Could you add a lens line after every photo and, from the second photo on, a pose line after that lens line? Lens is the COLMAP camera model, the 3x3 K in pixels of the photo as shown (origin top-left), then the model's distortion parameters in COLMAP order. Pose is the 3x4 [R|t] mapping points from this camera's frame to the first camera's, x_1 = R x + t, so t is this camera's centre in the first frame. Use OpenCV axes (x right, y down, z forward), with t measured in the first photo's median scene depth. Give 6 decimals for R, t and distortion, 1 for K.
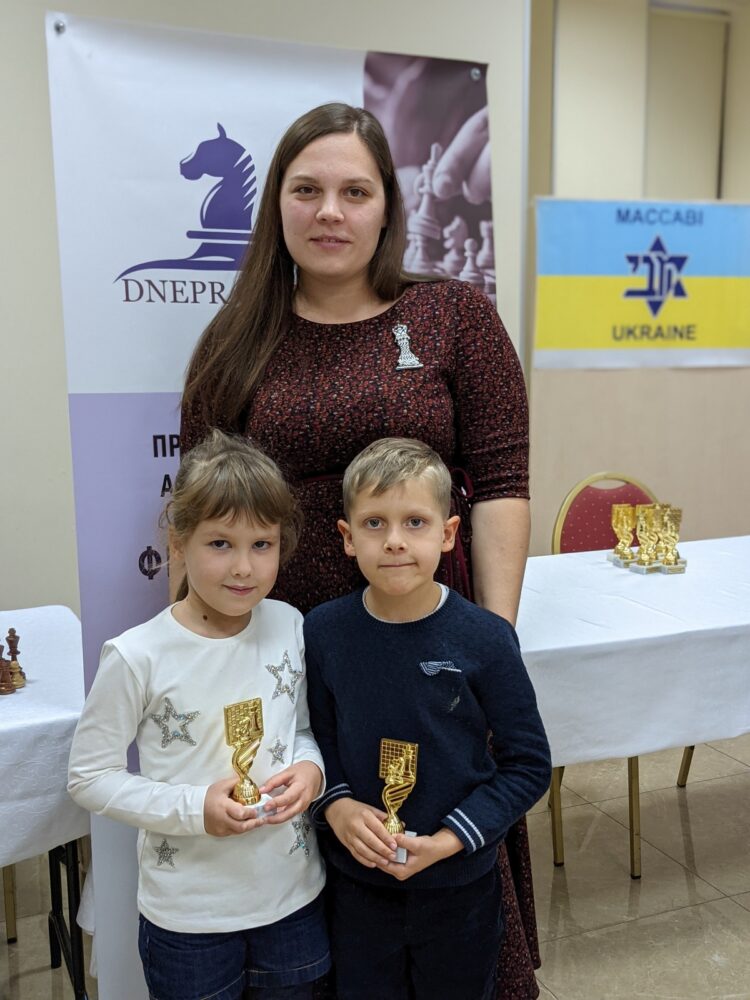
lens RADIAL K [[1182.1, 0, 412.0], [0, 1182.1, 504.1], [0, 0, 1]] dist [0.052078, 0.000000]
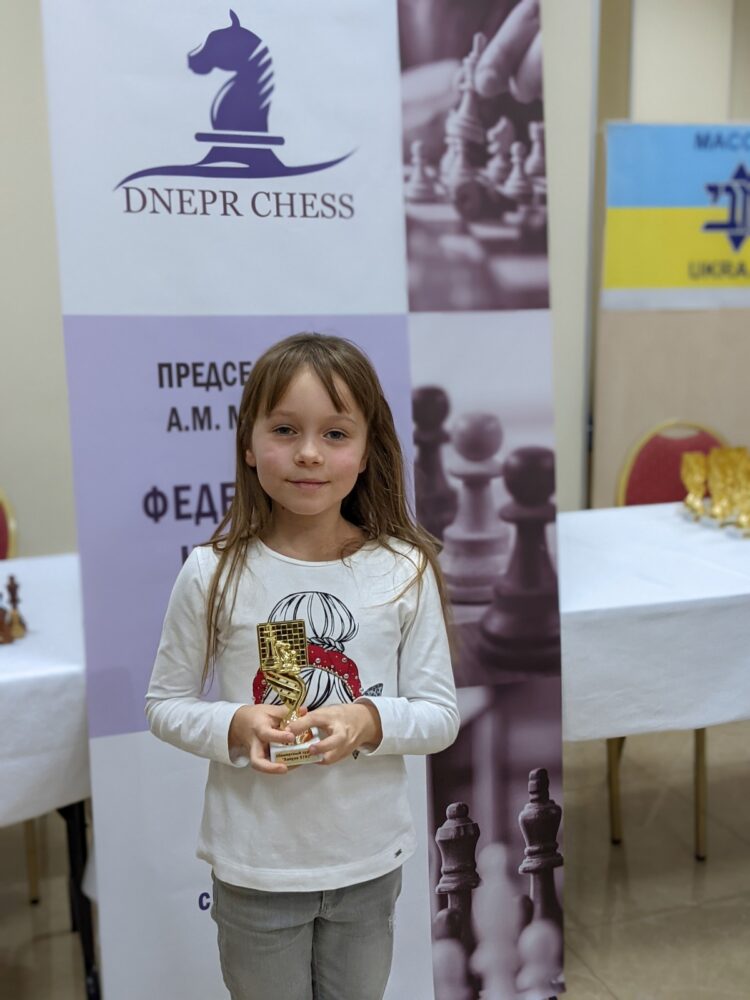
lens RADIAL K [[1182.1, 0, 380.2], [0, 1182.1, 515.1], [0, 0, 1]] dist [0.052078, 0.000000]
pose [[0.995913, 0.009188, -0.089851, 0.028967], [-0.005674, 0.999212, 0.039286, 0.019121], [0.090142, -0.038615, 0.995180, 0.098926]]
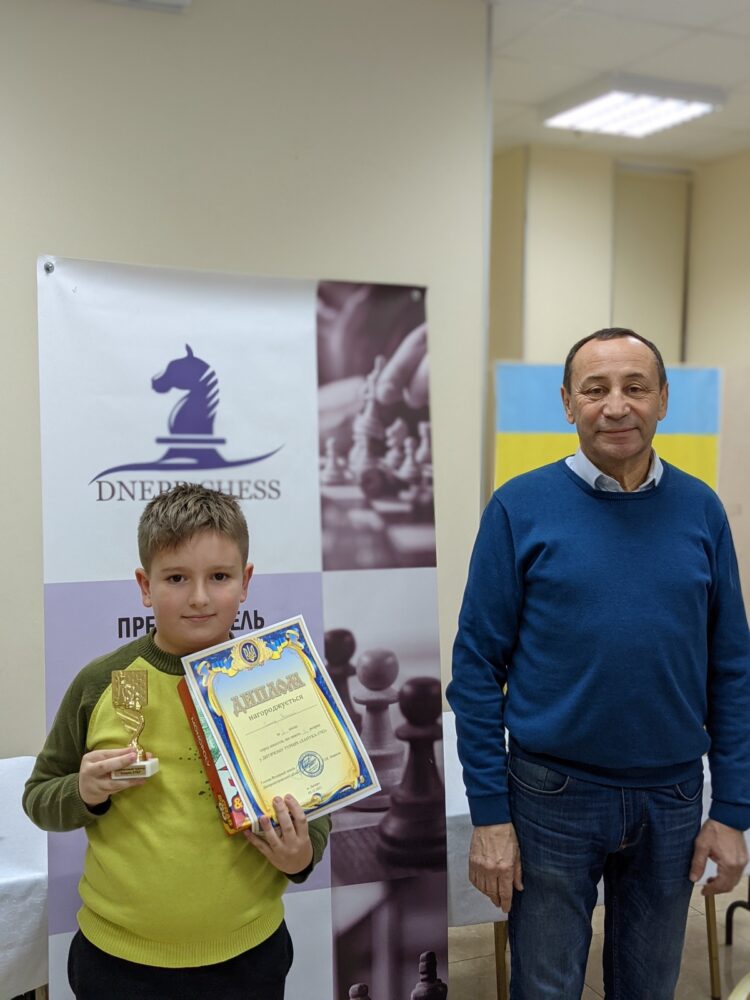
lens RADIAL K [[1182.1, 0, 400.2], [0, 1182.1, 495.3], [0, 0, 1]] dist [0.052078, 0.000000]
pose [[0.999896, 0.012402, -0.007374, 0.048423], [-0.013031, 0.995632, -0.092453, -0.065435], [0.006195, 0.092540, 0.995690, -0.112128]]
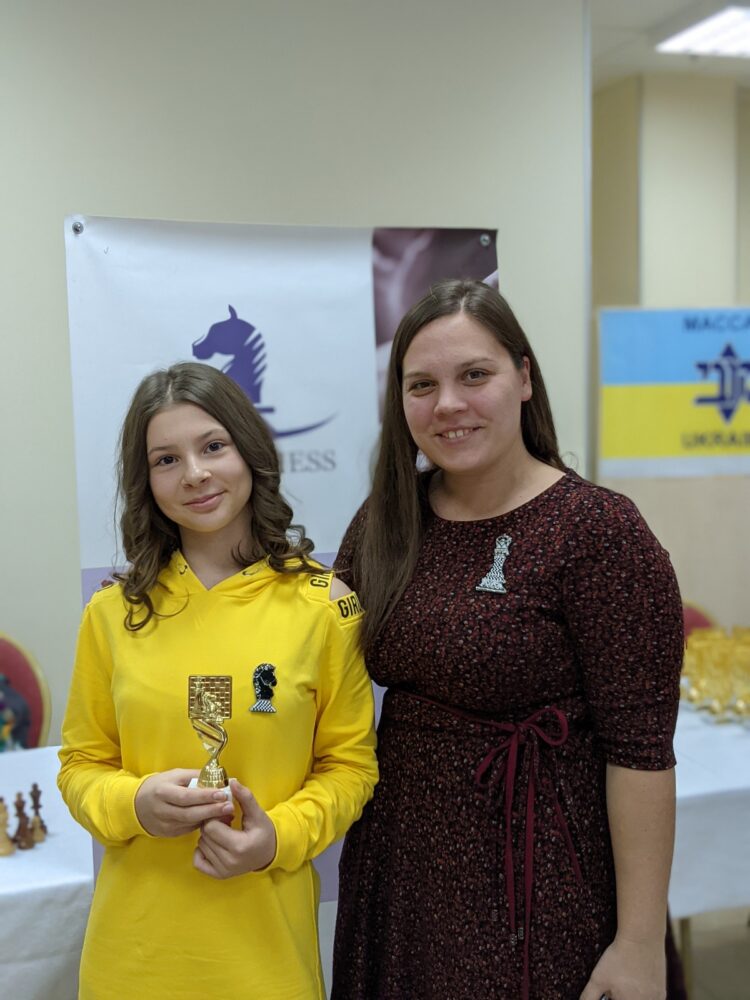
lens RADIAL K [[1182.1, 0, 376.0], [0, 1182.1, 486.3], [0, 0, 1]] dist [0.052078, 0.000000]
pose [[0.990384, -0.007417, -0.138145, 0.099335], [-0.001072, 0.998120, -0.061273, -0.086776], [0.138340, 0.060832, 0.988515, -0.009368]]
